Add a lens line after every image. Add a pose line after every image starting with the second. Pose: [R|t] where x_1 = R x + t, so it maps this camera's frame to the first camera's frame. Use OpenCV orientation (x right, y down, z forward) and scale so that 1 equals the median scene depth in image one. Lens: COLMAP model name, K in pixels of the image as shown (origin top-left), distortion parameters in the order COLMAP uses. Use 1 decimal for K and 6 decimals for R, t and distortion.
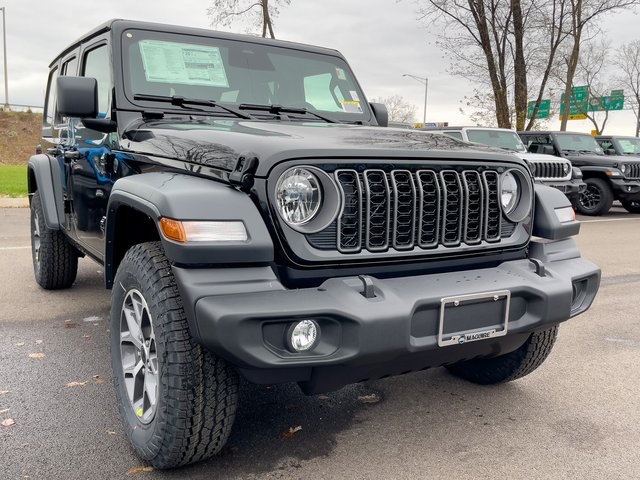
lens RADIAL K [[607.2, 0, 329.2], [0, 607.2, 244.1], [0, 0, 1]] dist [0.033875, 0.000000]
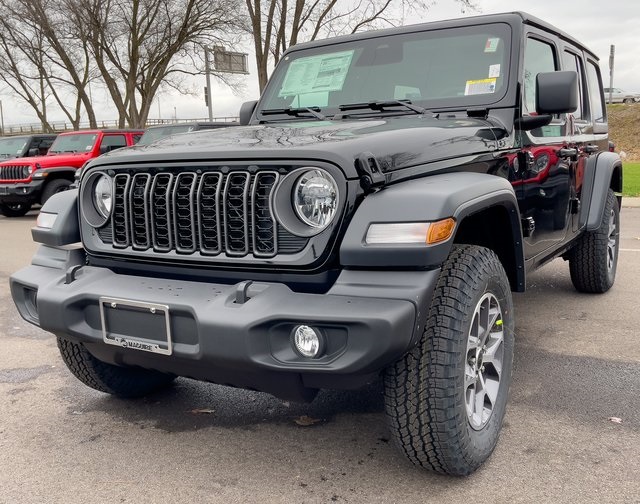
lens RADIAL K [[637.7, 0, 315.7], [0, 637.7, 259.1], [0, 0, 1]] dist [0.040486, 0.000000]
pose [[0.437807, 0.103553, -0.893085, 1.223699], [-0.085077, 0.993659, 0.073509, -0.080779], [0.895034, 0.043799, 0.443841, 0.774822]]
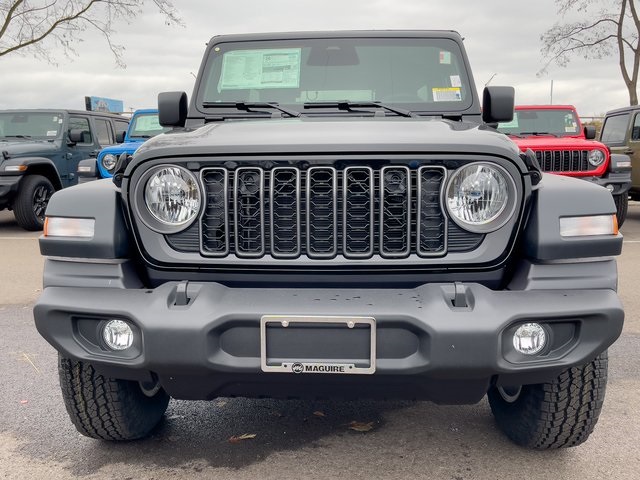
lens RADIAL K [[607.2, 0, 301.2], [0, 607.2, 247.3], [0, 0, 1]] dist [0.033875, 0.000000]
pose [[0.808509, 0.056853, -0.585731, 0.672985], [-0.055228, 0.998260, 0.020660, -0.026010], [0.585886, 0.015645, 0.810242, 0.308491]]
